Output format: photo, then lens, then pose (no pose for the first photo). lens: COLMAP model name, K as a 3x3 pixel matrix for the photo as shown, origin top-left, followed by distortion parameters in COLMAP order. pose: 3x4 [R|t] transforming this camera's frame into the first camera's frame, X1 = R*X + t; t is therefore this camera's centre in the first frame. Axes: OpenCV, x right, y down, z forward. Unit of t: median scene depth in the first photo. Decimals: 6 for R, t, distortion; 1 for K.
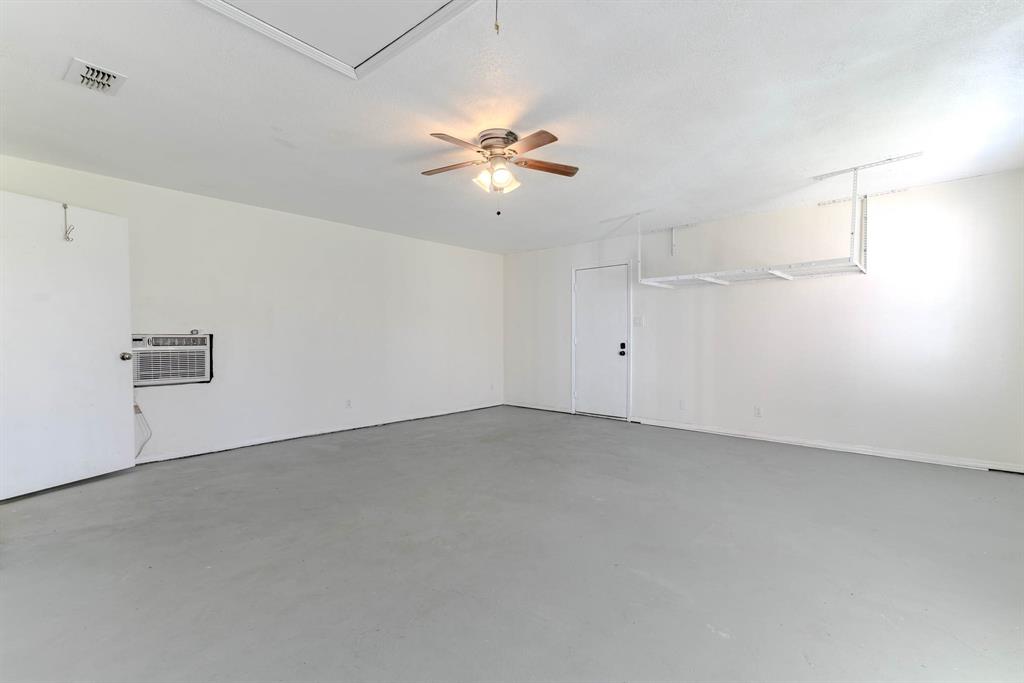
lens RADIAL K [[446.3, 0, 512.2], [0, 446.3, 361.4], [0, 0, 1]] dist [0.001042, 0.000068]
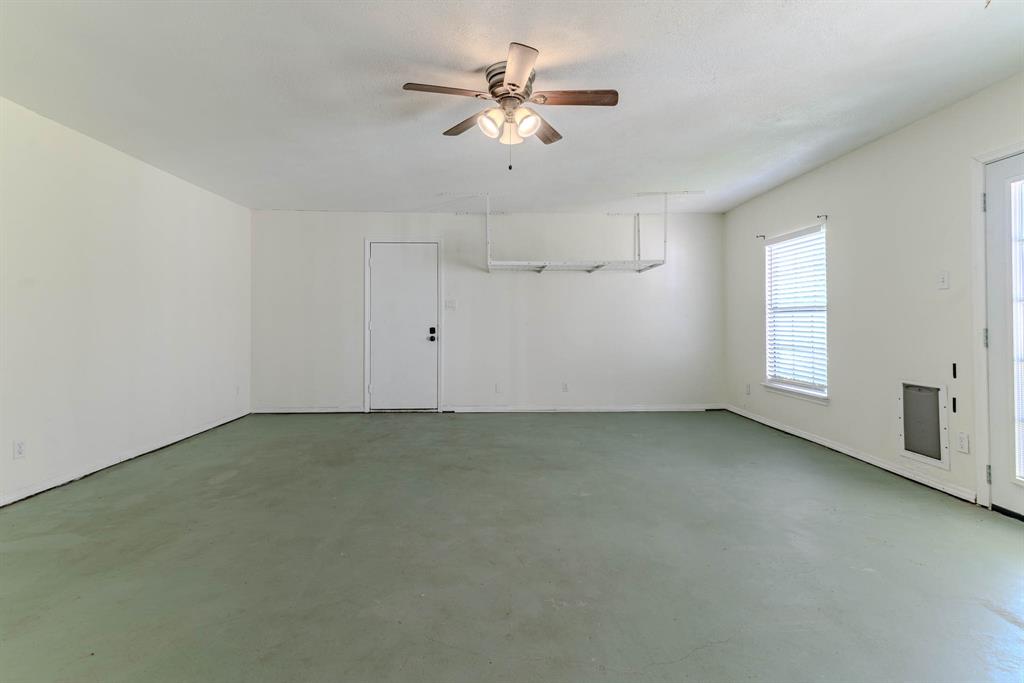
lens RADIAL K [[463.1, 0, 511.2], [0, 463.1, 331.4], [0, 0, 1]] dist [0.001110, 0.000100]
pose [[0.729675, -0.015466, 0.683619, -0.293808], [0.037444, 0.999148, -0.017363, -0.010784], [-0.682768, 0.038267, 0.729633, 0.195460]]
